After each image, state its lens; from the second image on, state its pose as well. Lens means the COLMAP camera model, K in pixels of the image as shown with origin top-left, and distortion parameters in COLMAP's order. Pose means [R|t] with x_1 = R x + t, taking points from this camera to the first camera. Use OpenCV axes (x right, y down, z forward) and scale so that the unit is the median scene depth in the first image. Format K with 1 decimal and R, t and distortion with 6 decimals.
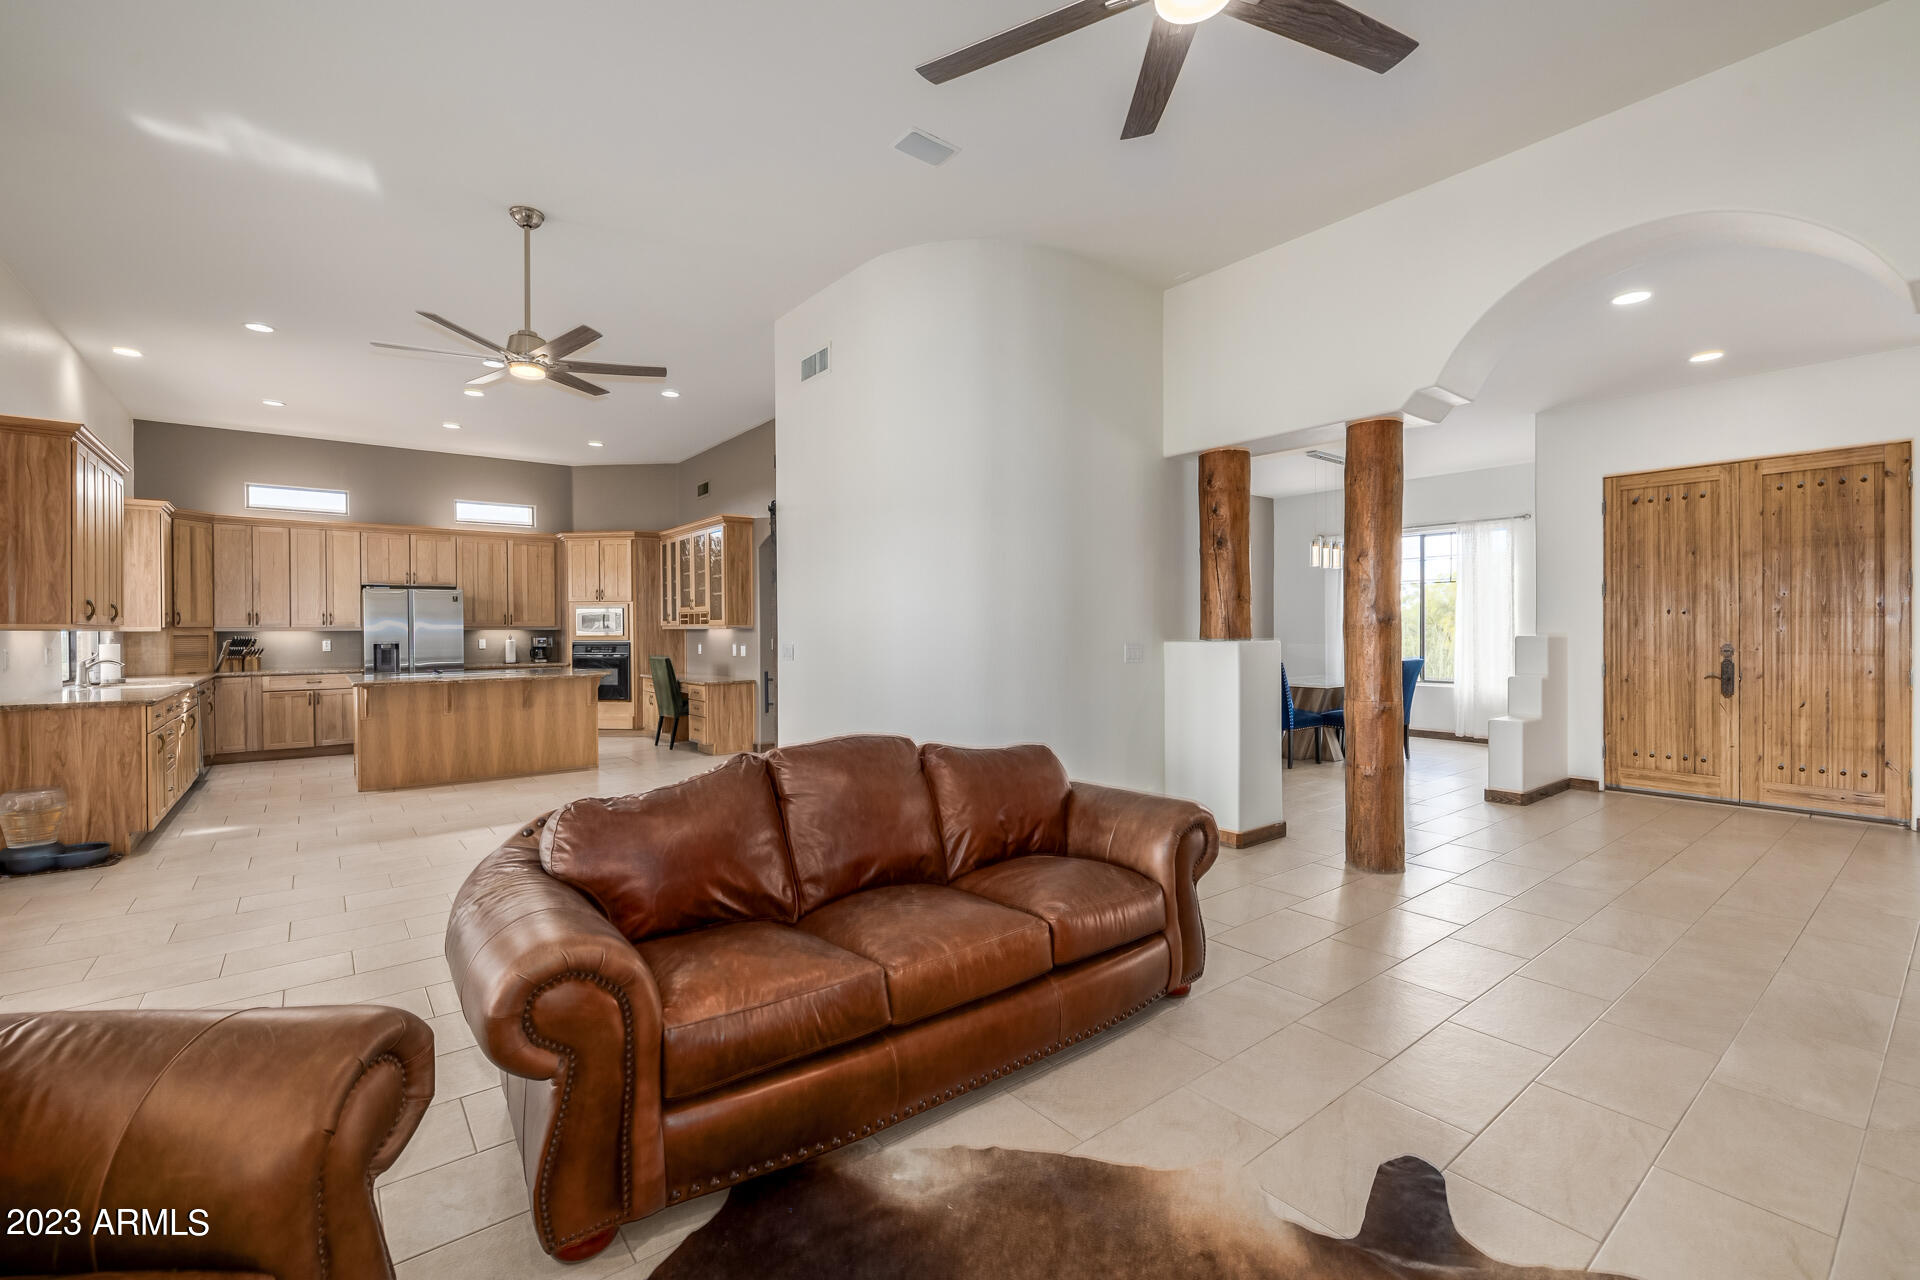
lens RADIAL K [[801.8, 0, 942.1], [0, 801.8, 631.8], [0, 0, 1]] dist [-0.002282, -0.000907]
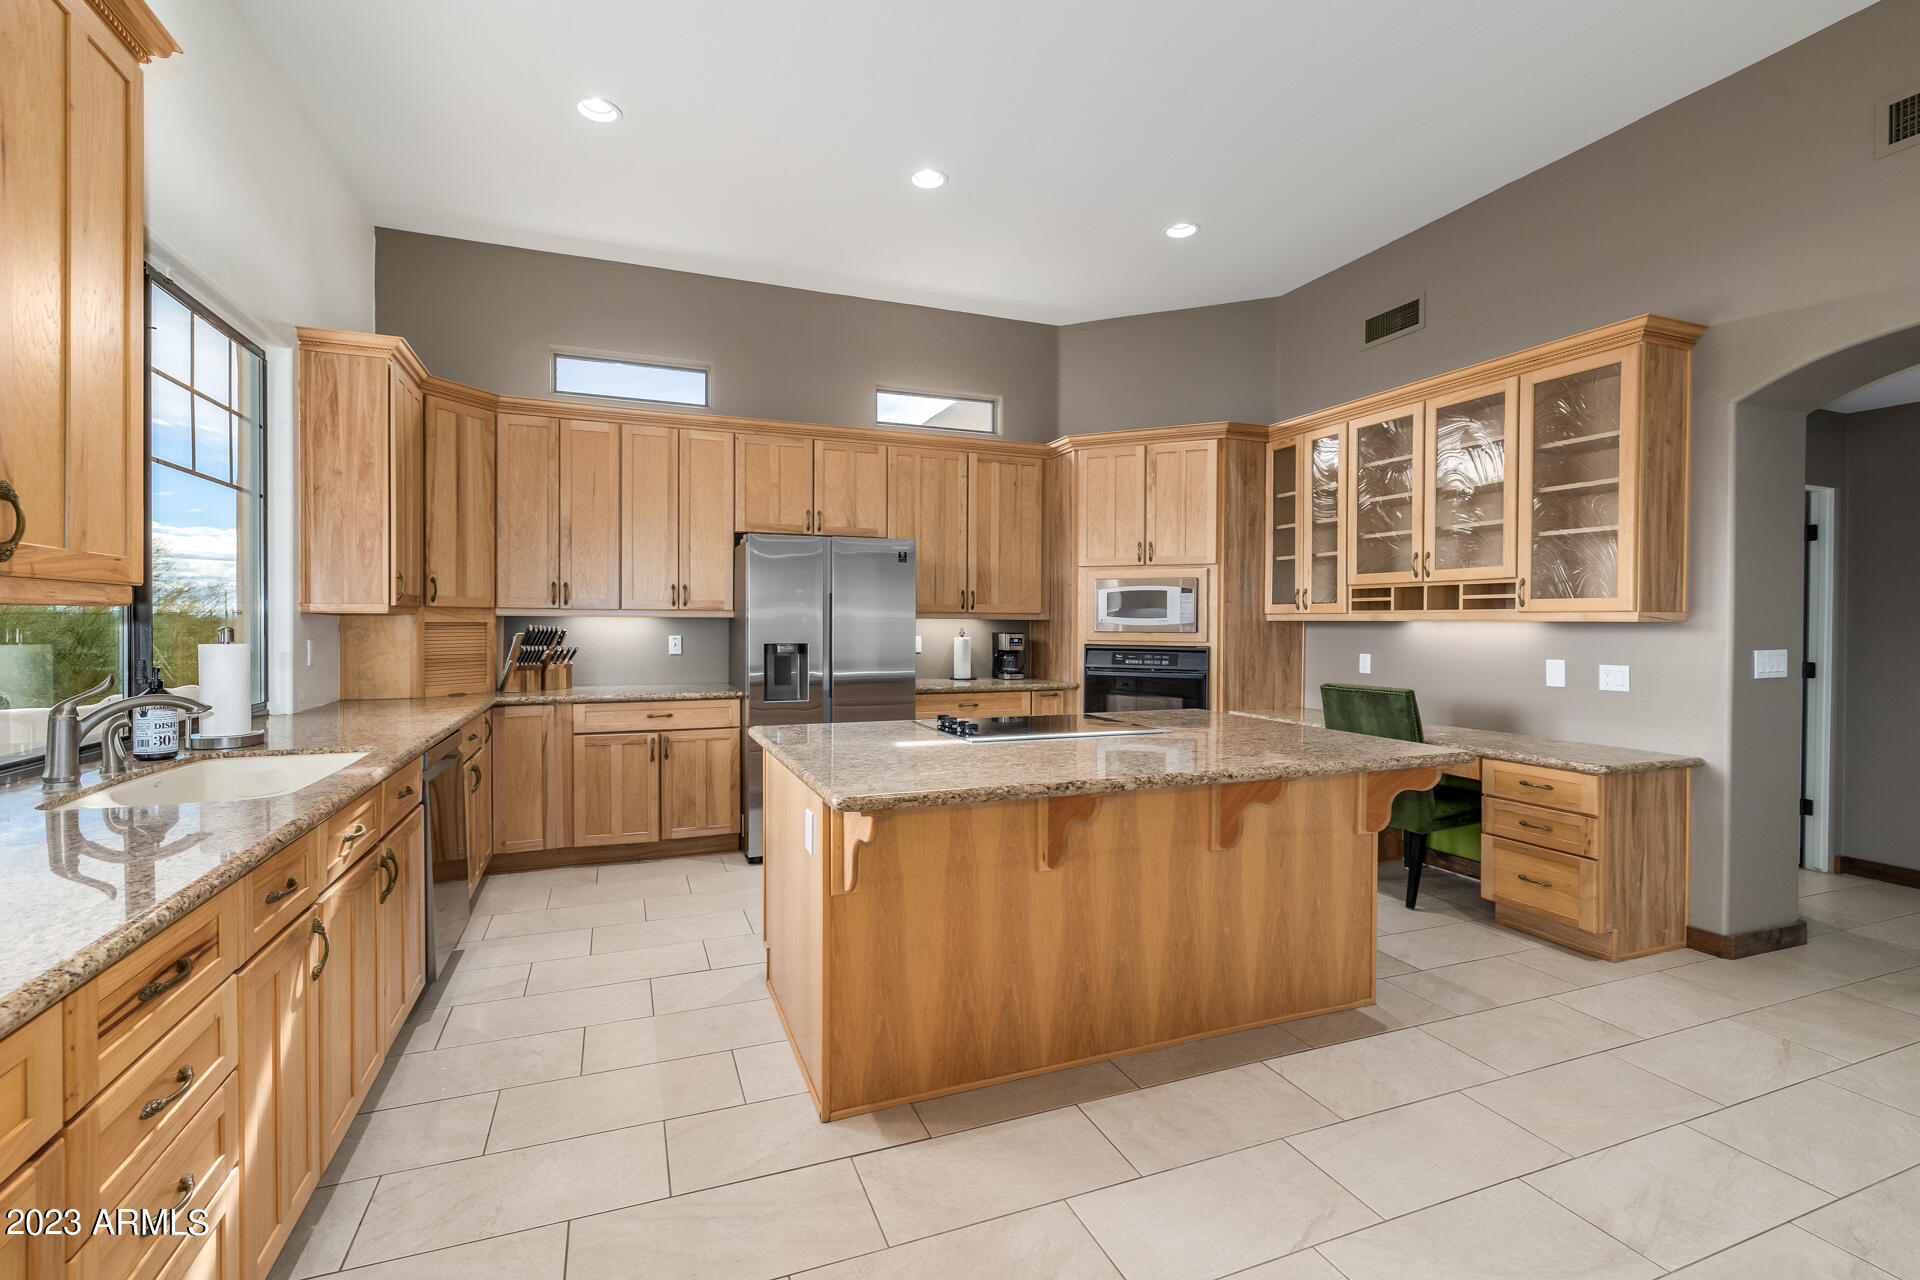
lens RADIAL K [[858.3, 0, 1024.8], [0, 858.3, 631.9], [0, 0, 1]] dist [0.000265, -0.000089]
pose [[0.974177, 0.013561, -0.225380, -0.425031], [-0.012146, 0.999897, 0.007660, 0.001338], [0.225461, -0.004725, 0.974241, 0.506586]]
